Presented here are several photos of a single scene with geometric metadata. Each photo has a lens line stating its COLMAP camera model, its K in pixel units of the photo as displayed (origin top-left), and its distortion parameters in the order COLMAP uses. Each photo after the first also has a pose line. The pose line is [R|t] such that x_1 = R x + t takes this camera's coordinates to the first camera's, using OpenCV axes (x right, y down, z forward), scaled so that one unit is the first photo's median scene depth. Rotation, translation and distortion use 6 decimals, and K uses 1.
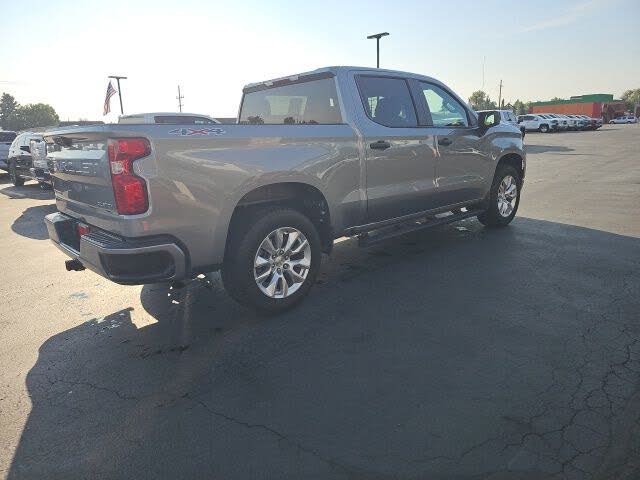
lens RADIAL K [[416.4, 0, 316.9], [0, 416.4, 238.5], [0, 0, 1]] dist [0.057622, -0.046241]
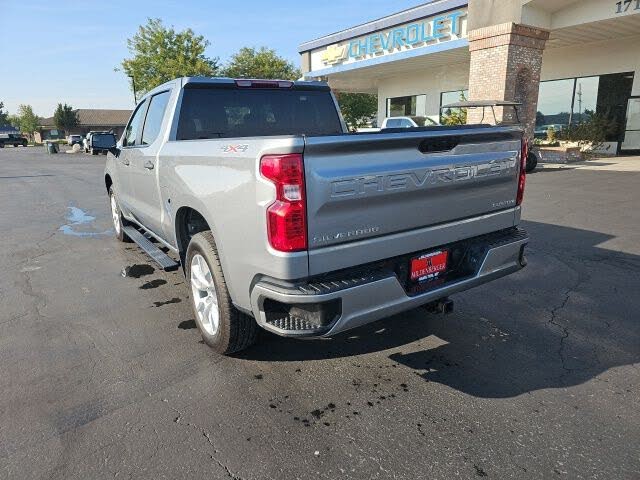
lens RADIAL K [[416.4, 0, 314.6], [0, 416.4, 237.1], [0, 0, 1]] dist [0.057622, -0.046241]
pose [[0.173510, -0.206911, 0.962851, -1.111804], [0.265063, 0.951415, 0.156688, -0.196929], [-0.948491, 0.228029, 0.219924, 0.860336]]
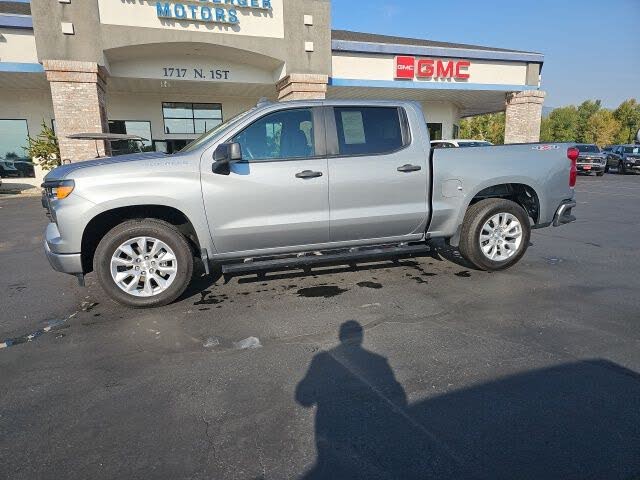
lens RADIAL K [[416.4, 0, 313.7], [0, 416.4, 239.1], [0, 0, 1]] dist [0.057622, -0.046241]
pose [[-0.887018, -0.028311, 0.460866, -0.518222], [0.169846, 0.908132, 0.382685, -0.612689], [-0.429362, 0.417725, -0.800721, 2.518482]]
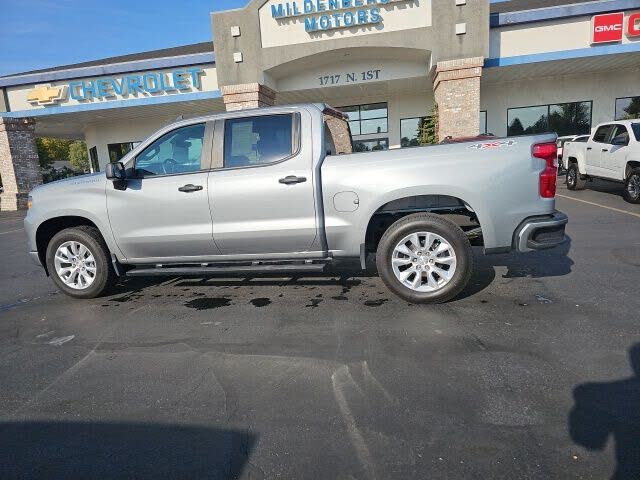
lens RADIAL K [[416.4, 0, 312.7], [0, 416.4, 237.4], [0, 0, 1]] dist [0.057622, -0.046241]
pose [[-0.533984, -0.069269, 0.842652, -1.136320], [0.298396, 0.917067, 0.264478, -0.431672], [-0.791088, 0.392671, -0.469030, 1.904386]]
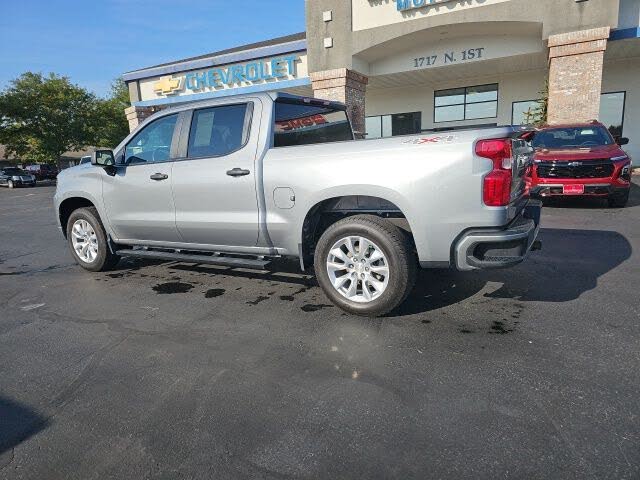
lens RADIAL K [[416.4, 0, 311.3], [0, 416.4, 237.3], [0, 0, 1]] dist [0.057622, -0.046241]
pose [[-0.271916, -0.128449, 0.953710, -1.260805], [0.297416, 0.931315, 0.210230, -0.315725], [-0.915208, 0.340813, -0.215037, 1.505167]]
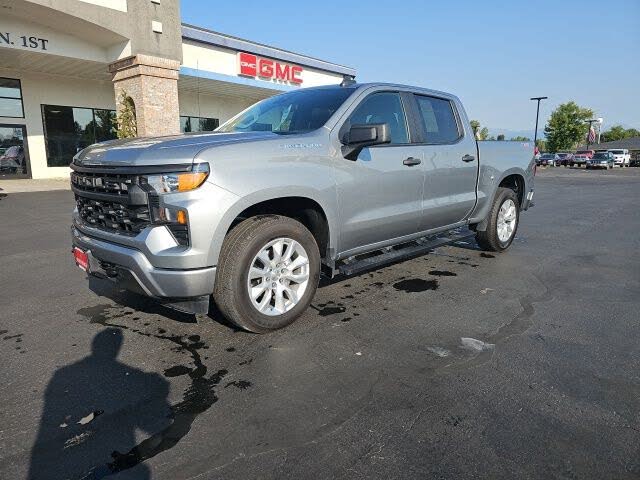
lens RADIAL K [[416.8, 0, 313.5], [0, 416.8, 234.0], [0, 0, 1]] dist [0.051119, -0.040092]
pose [[-0.999277, 0.037757, -0.004526, 0.251497], [0.032302, 0.905591, 0.422919, -0.635997], [0.020067, 0.422467, -0.906156, 2.588696]]
